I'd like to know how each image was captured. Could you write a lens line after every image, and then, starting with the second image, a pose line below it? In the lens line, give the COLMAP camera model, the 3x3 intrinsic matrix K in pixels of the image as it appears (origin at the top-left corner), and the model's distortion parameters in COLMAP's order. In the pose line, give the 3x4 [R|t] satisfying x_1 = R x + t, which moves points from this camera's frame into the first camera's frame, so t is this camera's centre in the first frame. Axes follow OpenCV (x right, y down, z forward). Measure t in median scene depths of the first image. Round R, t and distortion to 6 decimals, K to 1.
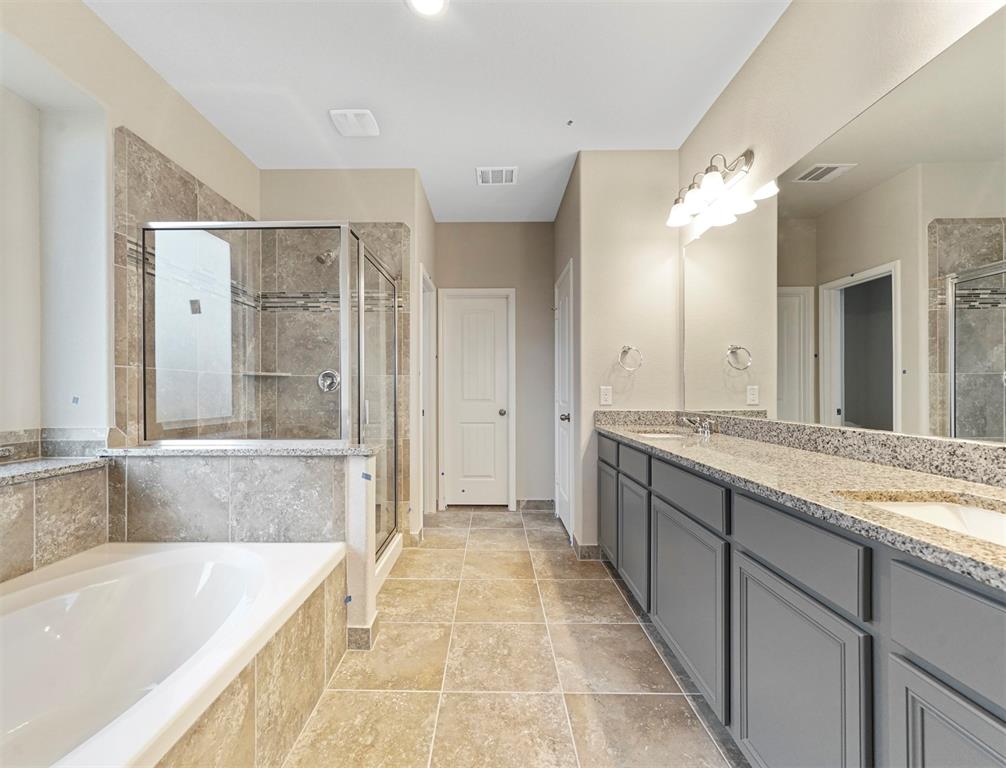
lens RADIAL K [[406.3, 0, 488.2], [0, 406.3, 383.6], [0, 0, 1]] dist [0.000076, 0.000253]
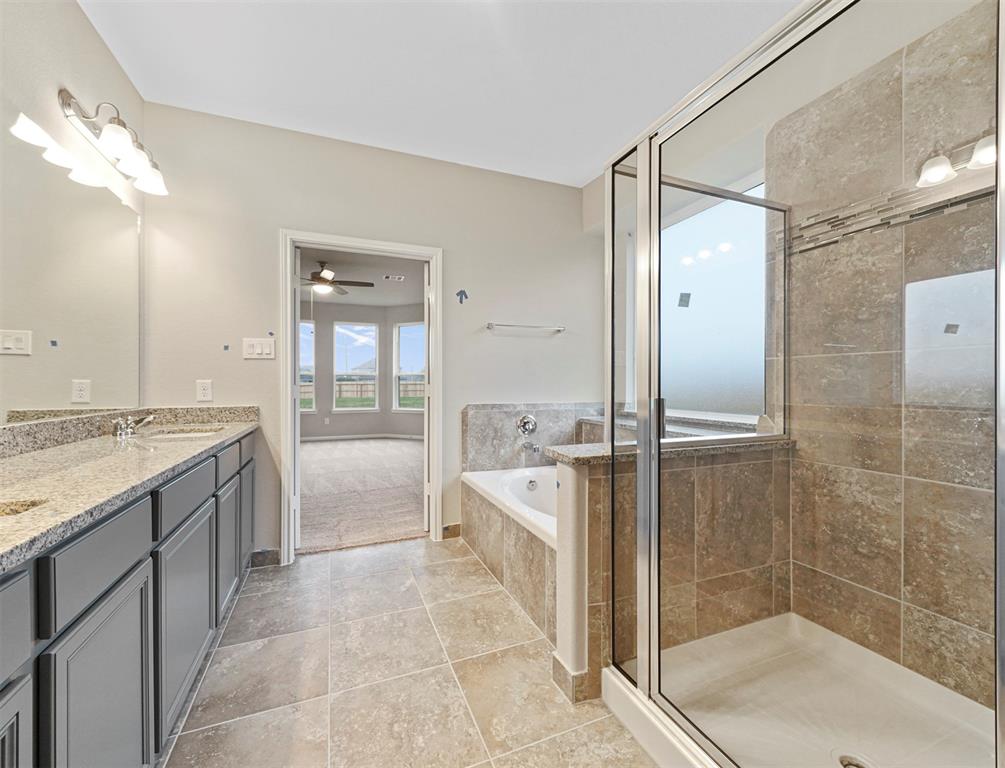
lens RADIAL K [[418.3, 0, 500.4], [0, 418.3, 397.1], [0, 0, 1]] dist [0.001311, 0.000134]
pose [[-0.921015, 0.013608, -0.389290, 0.126580], [0.009370, 0.999874, 0.012783, 0.025590], [0.389415, 0.008126, -0.921027, 1.418079]]
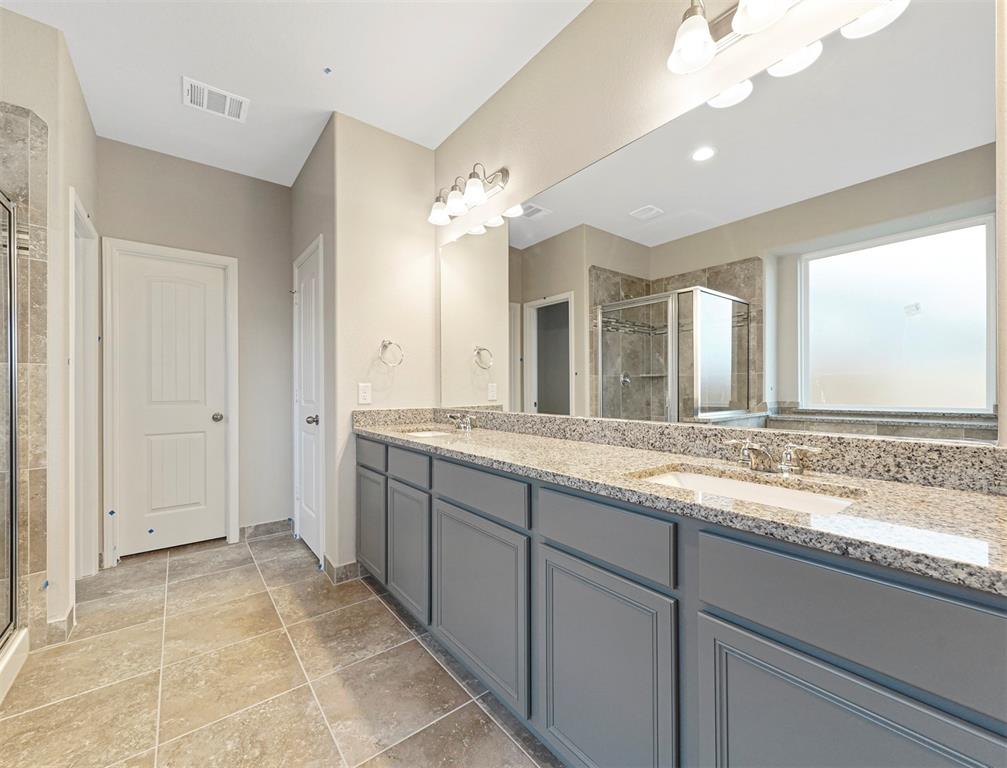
lens RADIAL K [[406.7, 0, 488.6], [0, 406.7, 383.6], [0, 0, 1]] dist [0.000076, 0.000253]
pose [[0.787719, 0.003970, 0.616022, -0.062869], [-0.006456, 0.999978, 0.001811, 0.004907], [-0.616001, -0.005404, 0.787727, 0.147588]]
